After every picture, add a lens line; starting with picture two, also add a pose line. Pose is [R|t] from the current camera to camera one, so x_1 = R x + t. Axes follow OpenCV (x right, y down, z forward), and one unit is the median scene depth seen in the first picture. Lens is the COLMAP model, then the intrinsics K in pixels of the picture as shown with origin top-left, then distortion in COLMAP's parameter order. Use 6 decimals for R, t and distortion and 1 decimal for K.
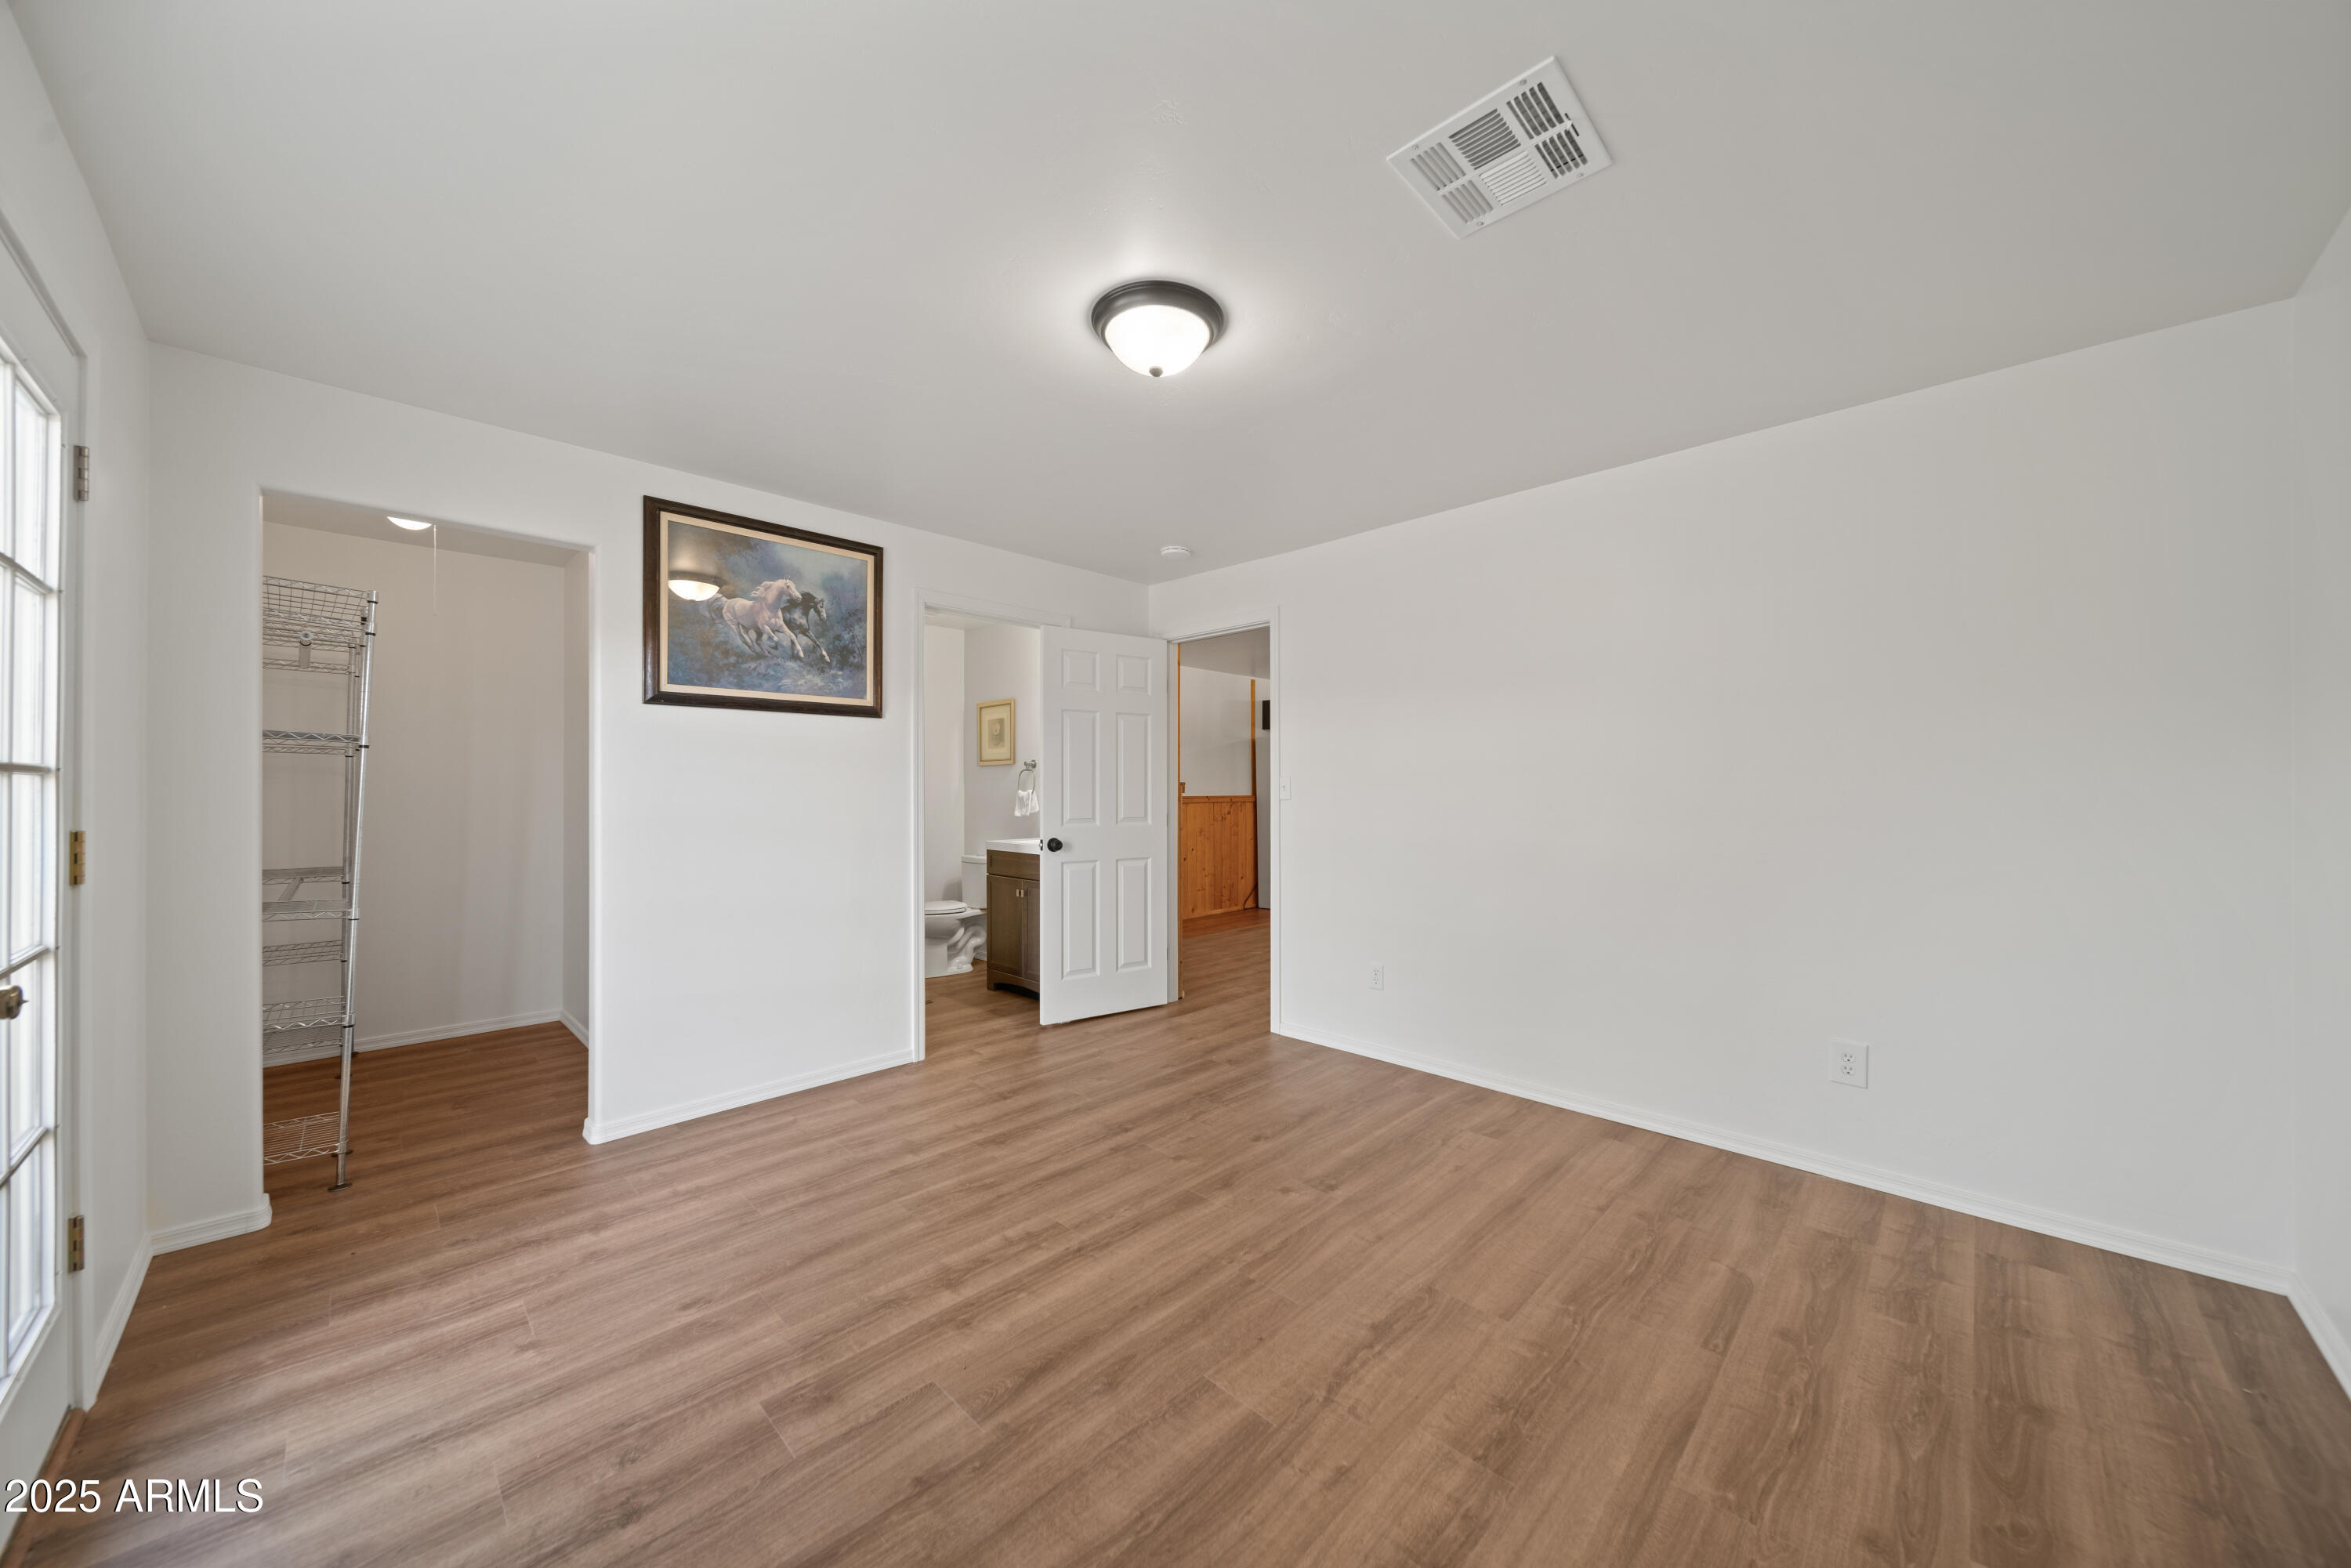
lens RADIAL K [[827.7, 0, 1179.7], [0, 827.7, 778.4], [0, 0, 1]] dist [0.000200, 0.000019]
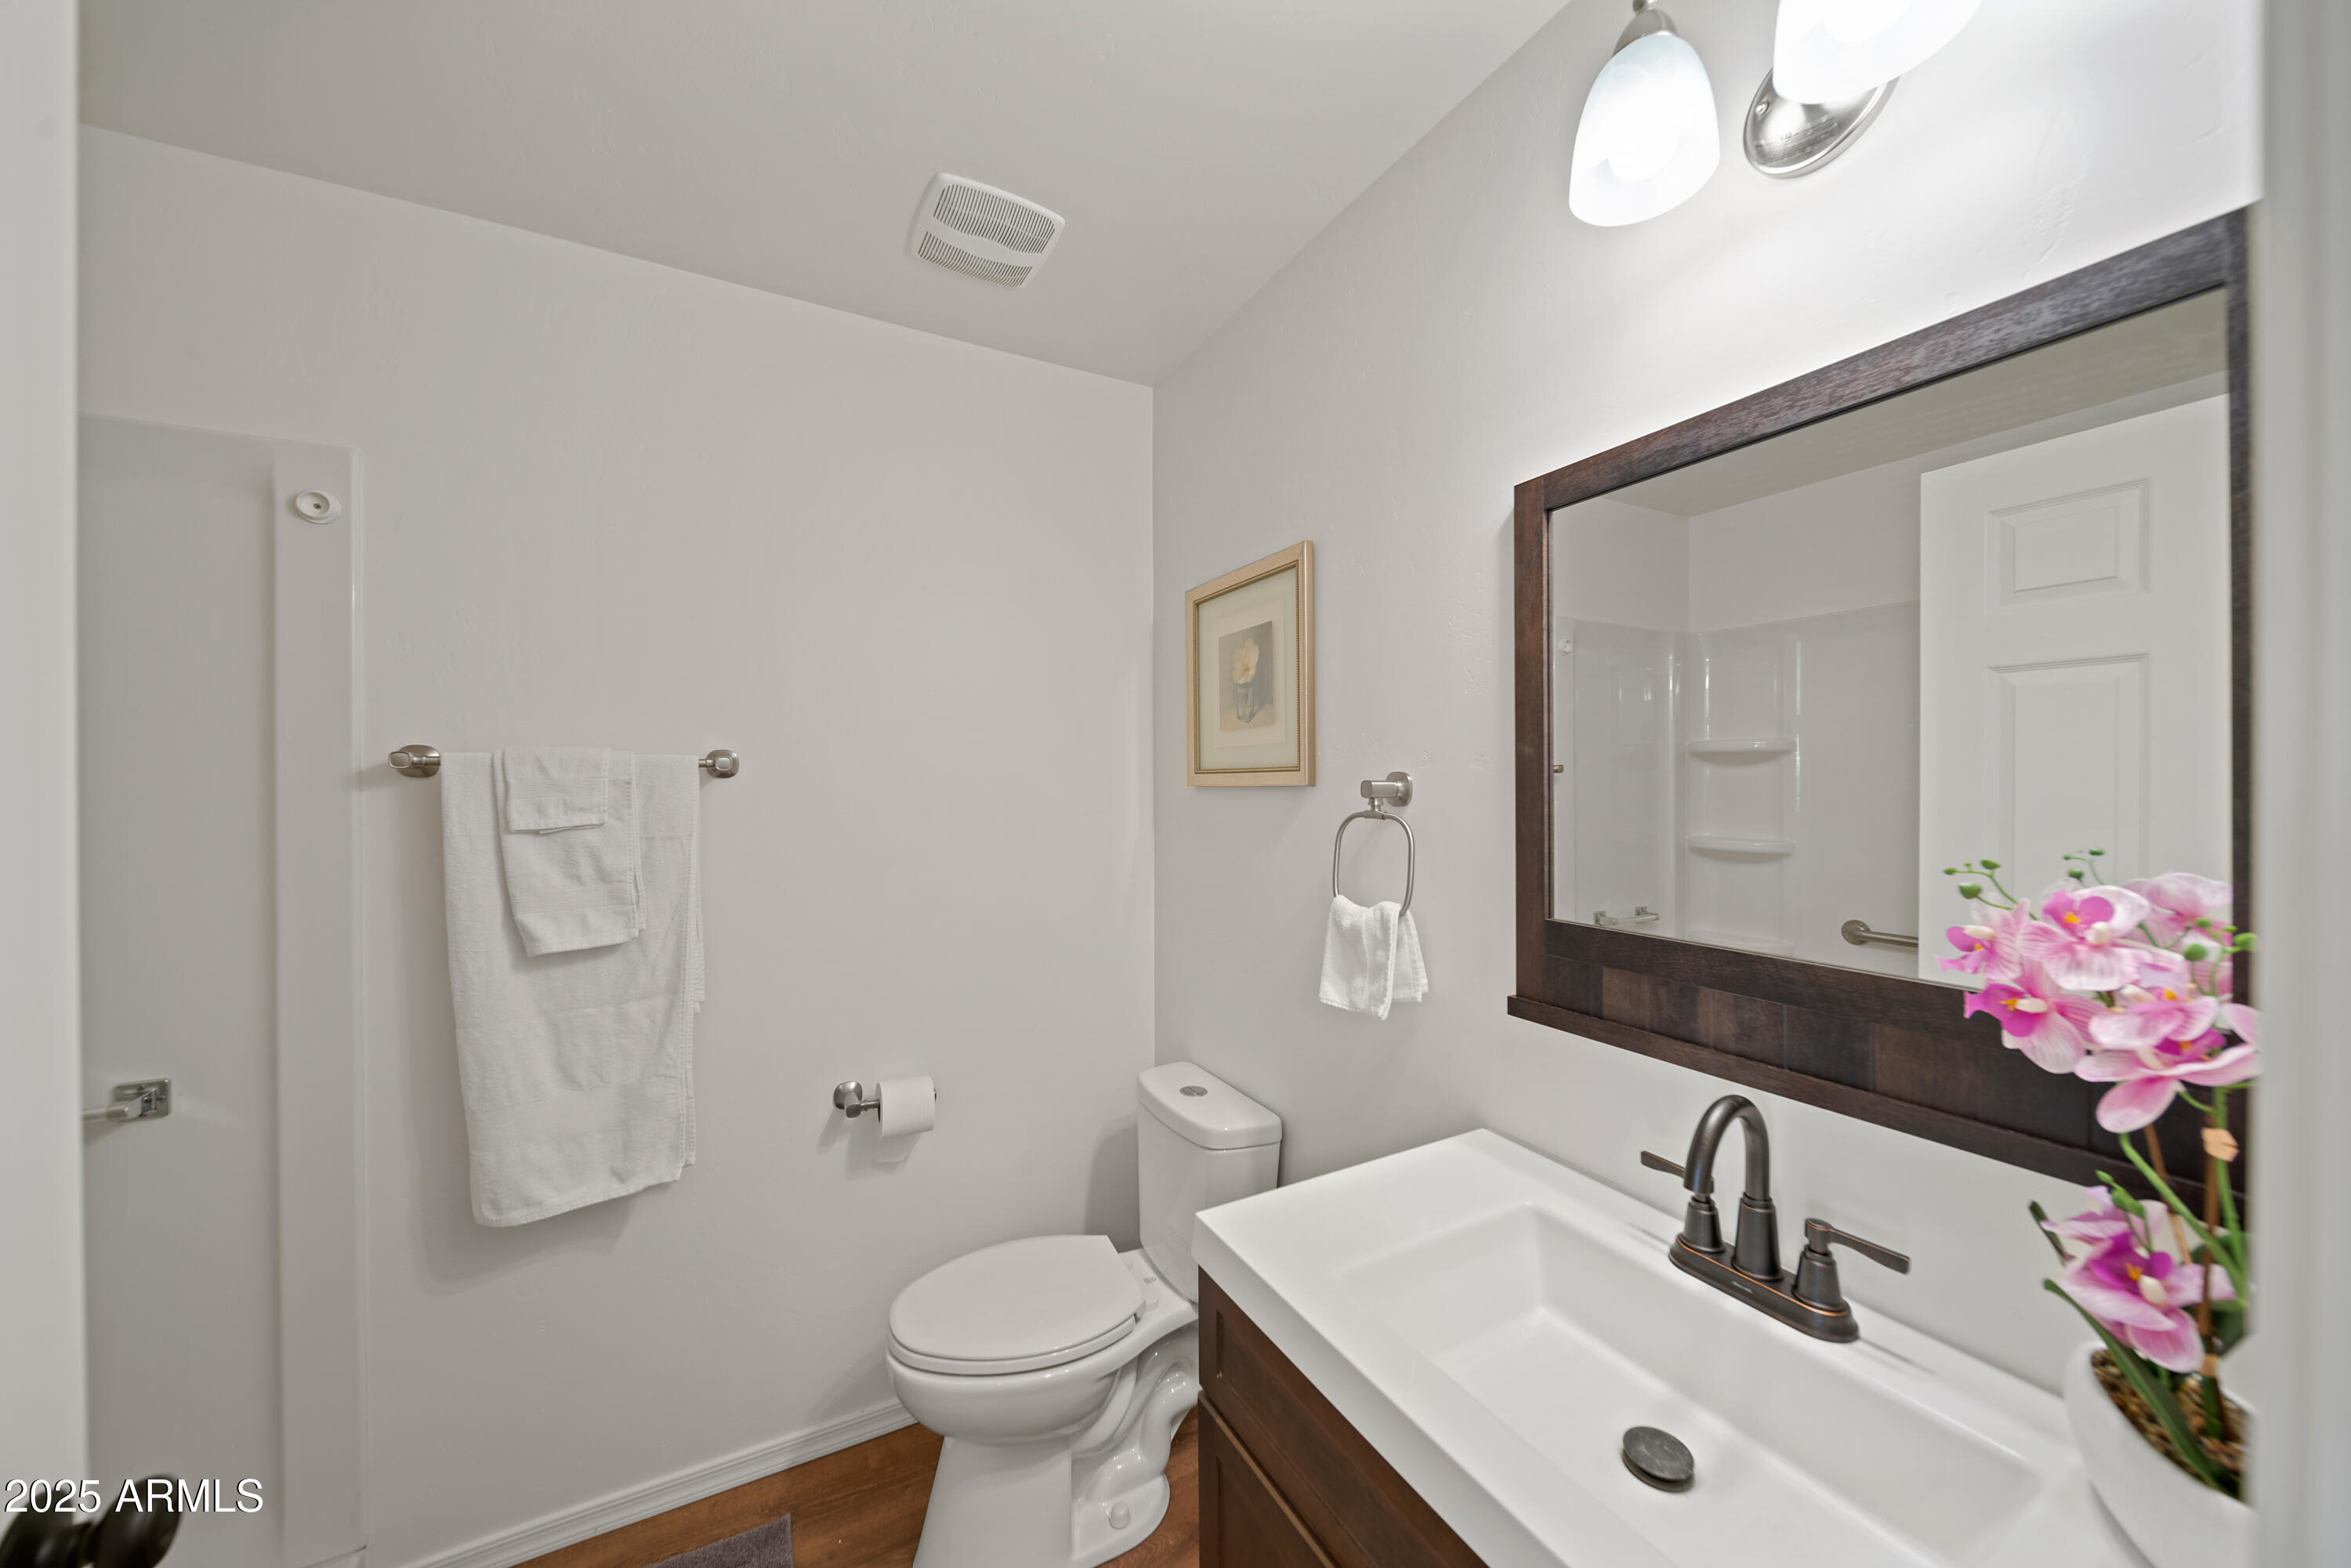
lens RADIAL K [[827.7, 0, 1179.7], [0, 827.7, 778.4], [0, 0, 1]] dist [0.000200, 0.000019]
pose [[0.954754, -0.002476, -0.297388, -0.160667], [0.003499, 0.999990, 0.002910, -0.020714], [0.297378, -0.003819, 0.954752, 0.728503]]
